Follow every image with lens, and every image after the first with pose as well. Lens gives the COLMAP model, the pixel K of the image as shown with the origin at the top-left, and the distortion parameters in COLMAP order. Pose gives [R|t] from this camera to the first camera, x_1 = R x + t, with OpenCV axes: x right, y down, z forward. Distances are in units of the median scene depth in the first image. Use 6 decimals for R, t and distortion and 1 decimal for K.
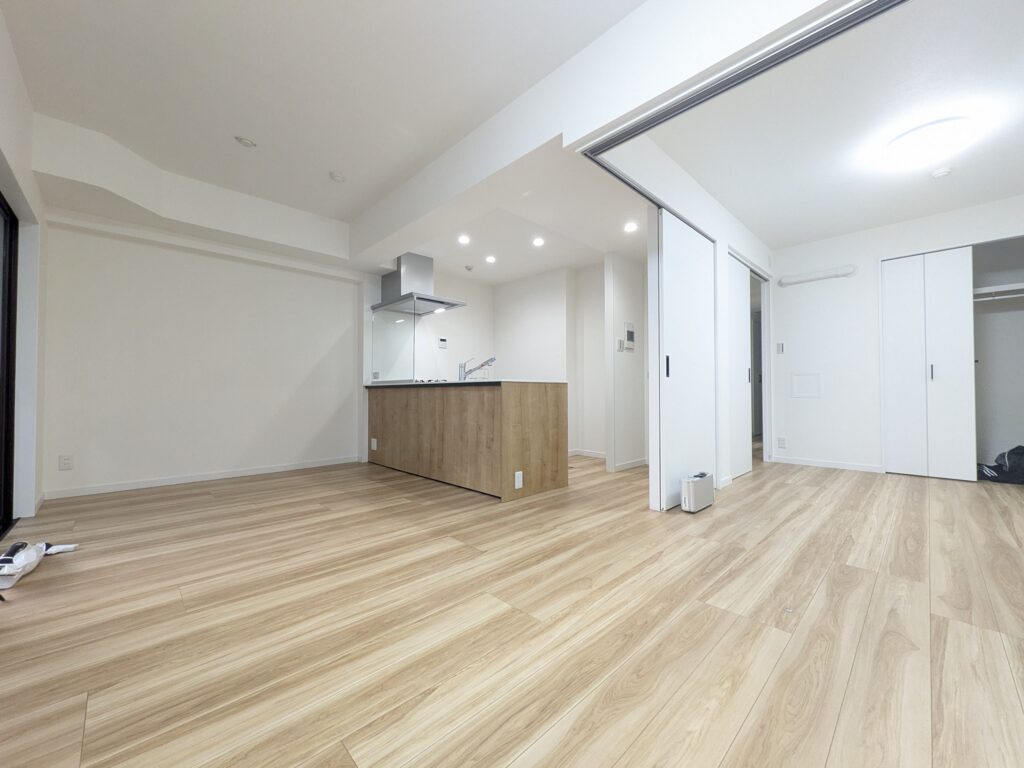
lens RADIAL K [[403.8, 0, 519.2], [0, 403.8, 385.9], [0, 0, 1]] dist [-0.002620, 0.000071]
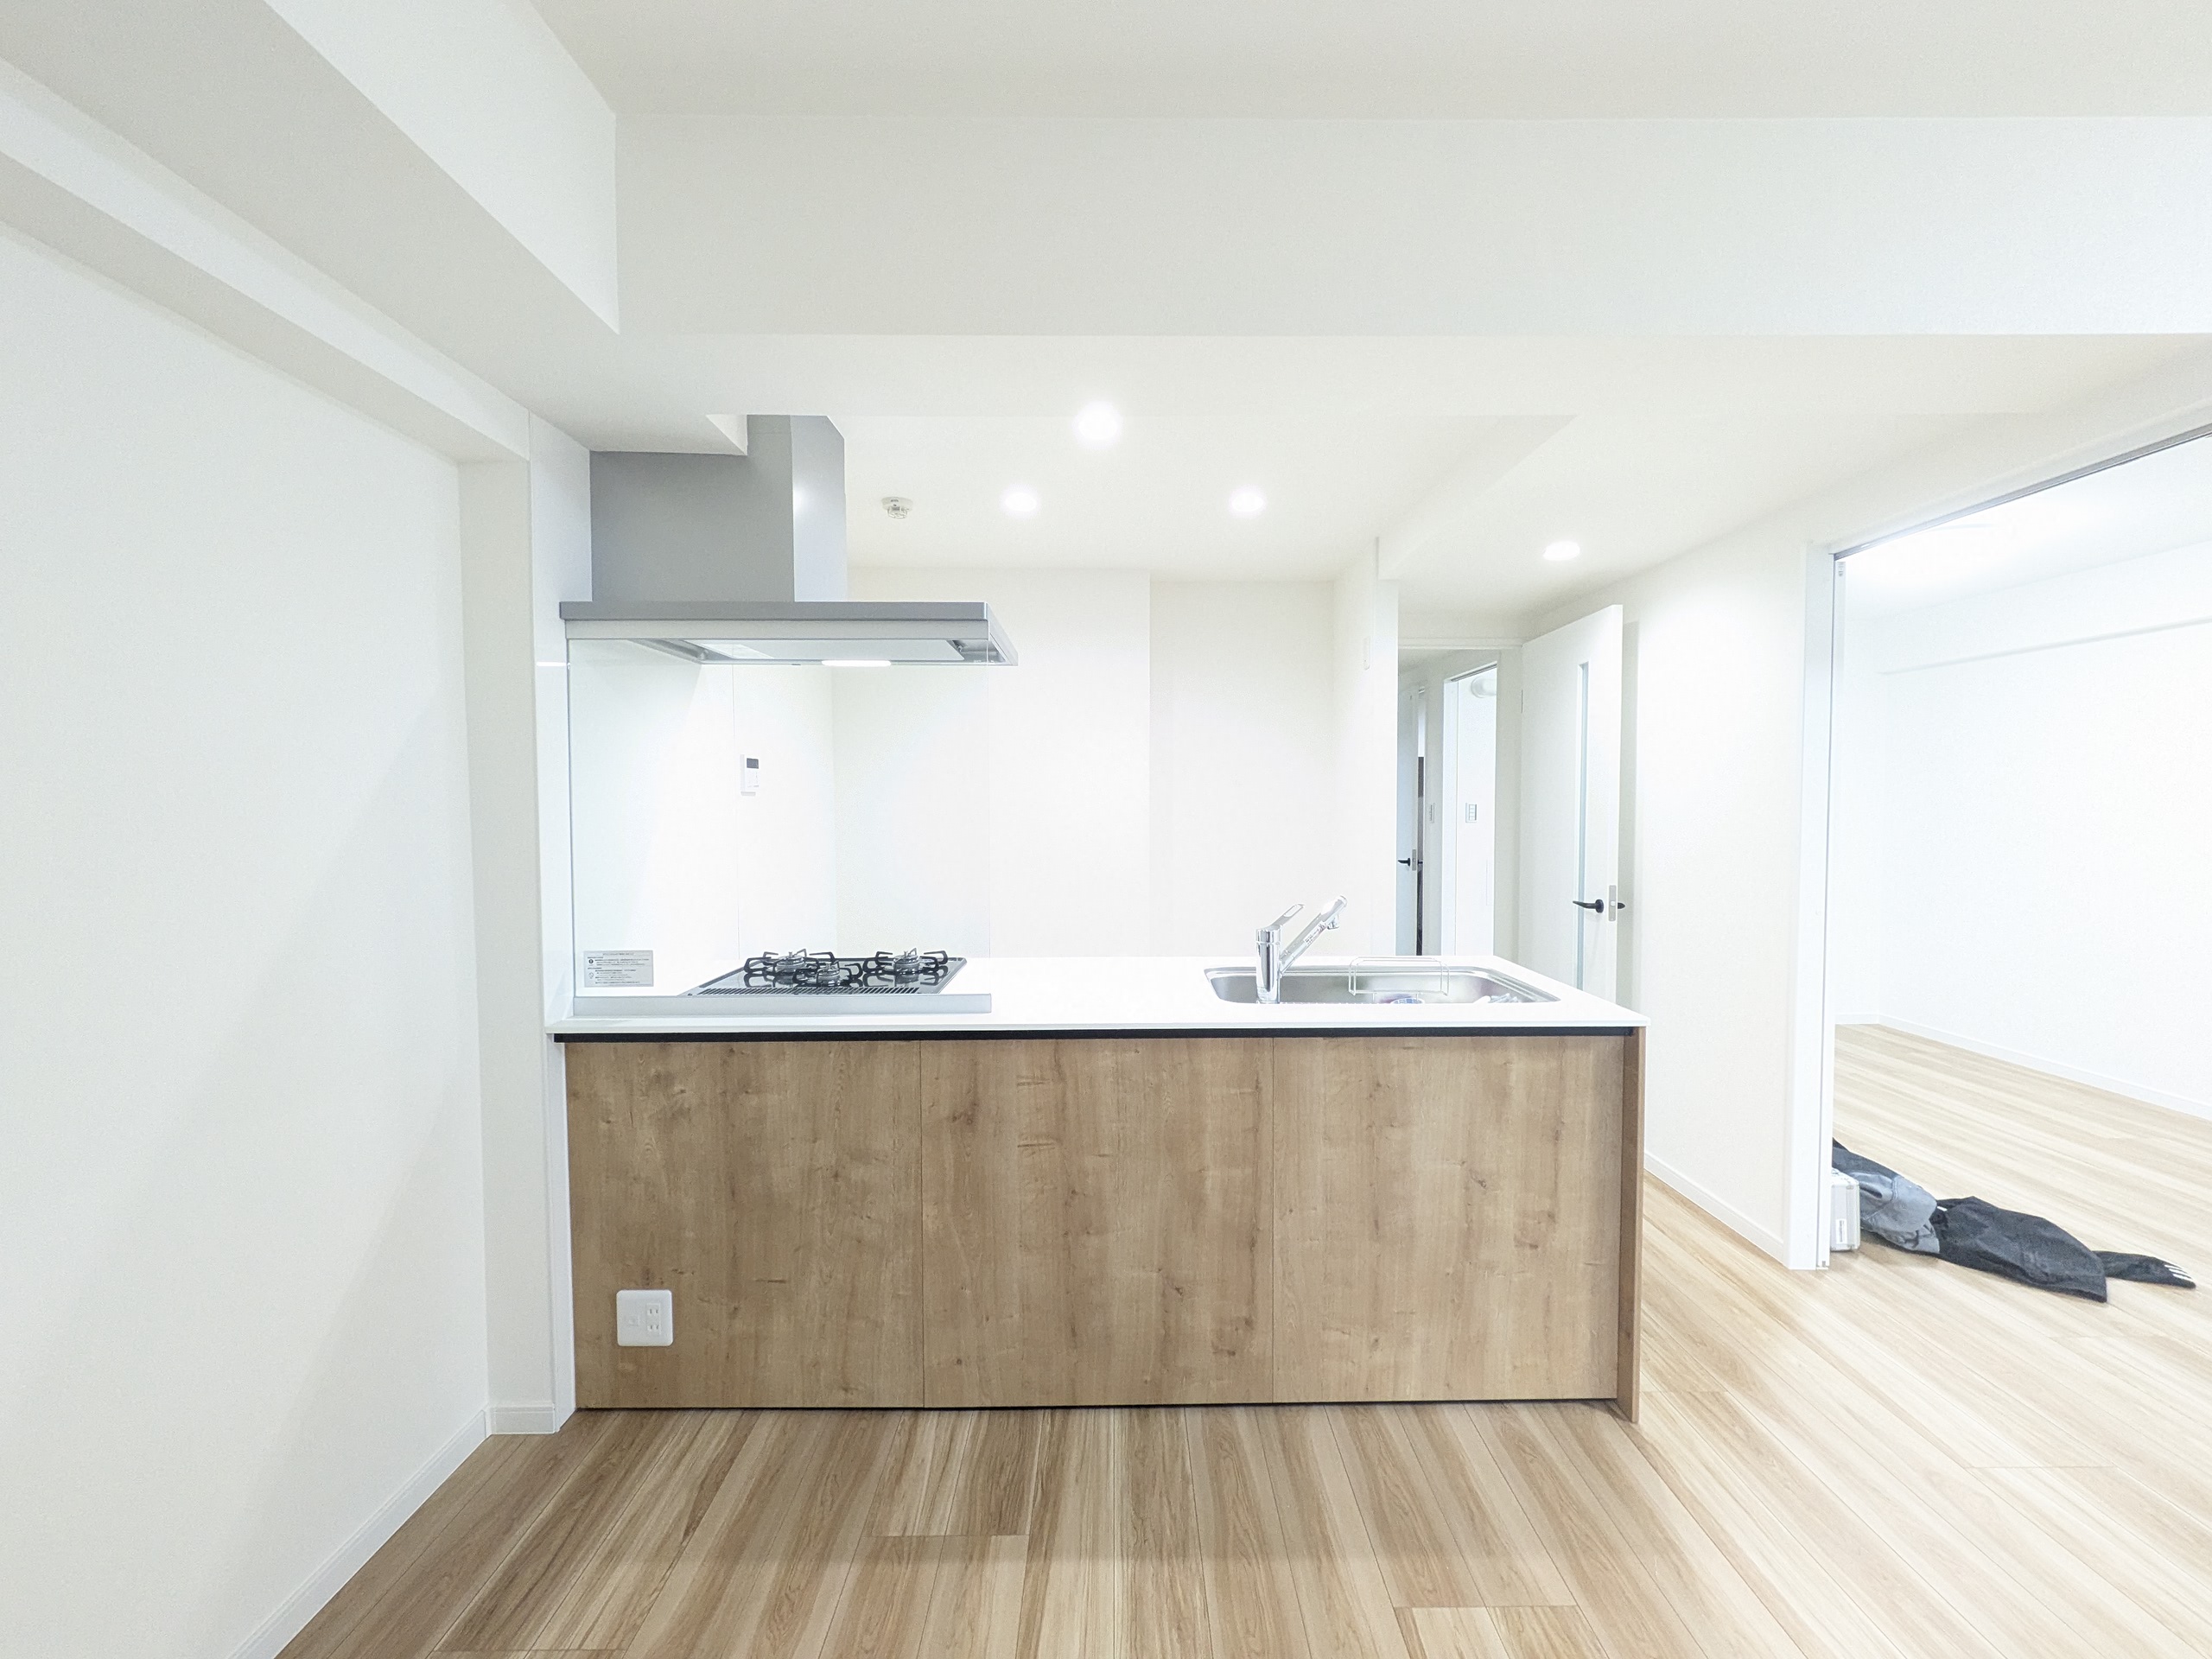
lens RADIAL K [[874.1, 0, 1118.3], [0, 874.1, 832.0], [0, 0, 1]] dist [-0.000132, 0.000392]
pose [[0.695894, -0.027289, 0.717626, -0.718562], [-0.011097, 0.998750, 0.048740, -0.169104], [-0.718059, -0.041881, 0.694721, 0.780523]]
